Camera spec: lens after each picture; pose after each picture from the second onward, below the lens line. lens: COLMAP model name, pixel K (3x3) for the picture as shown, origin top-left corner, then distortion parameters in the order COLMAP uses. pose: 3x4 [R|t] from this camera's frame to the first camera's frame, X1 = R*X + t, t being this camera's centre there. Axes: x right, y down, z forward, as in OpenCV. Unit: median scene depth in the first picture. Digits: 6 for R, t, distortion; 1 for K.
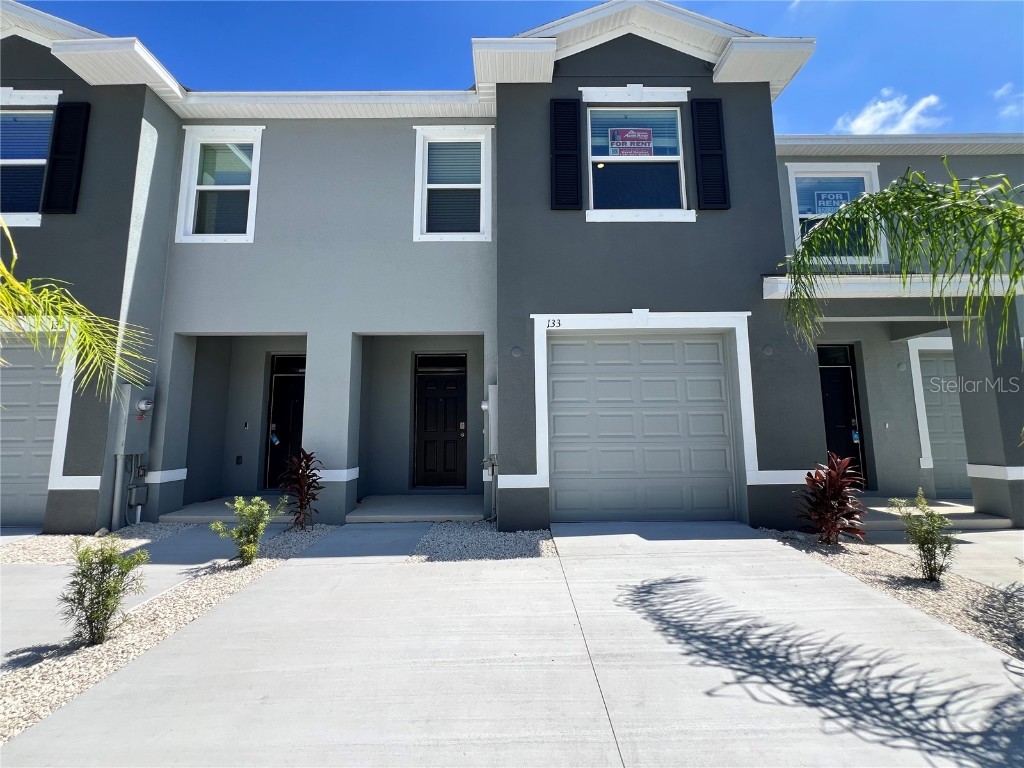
lens RADIAL K [[411.0, 0, 511.6], [0, 411.0, 382.6], [0, 0, 1]] dist [-0.000677, 0.000390]
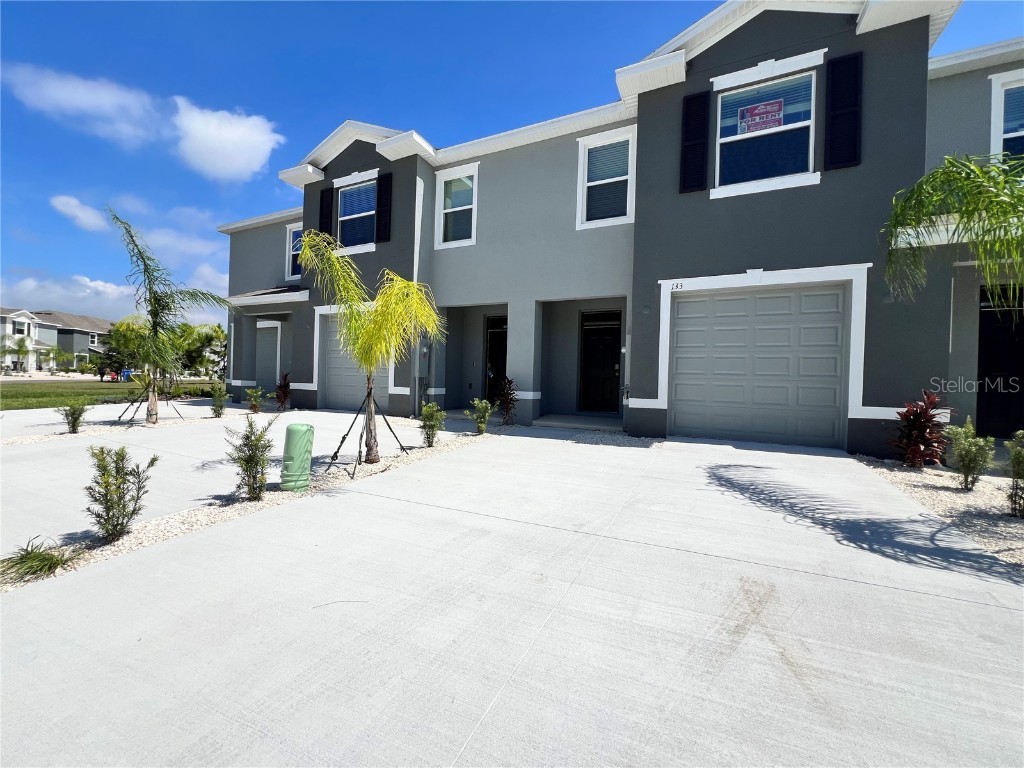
lens RADIAL K [[411.0, 0, 513.3], [0, 411.0, 382.7], [0, 0, 1]] dist [-0.000677, 0.000390]
pose [[0.898600, 0.034979, -0.437373, 0.204316], [0.017424, 0.993186, 0.115227, 0.000092], [0.438423, -0.111164, 0.891867, -0.397398]]
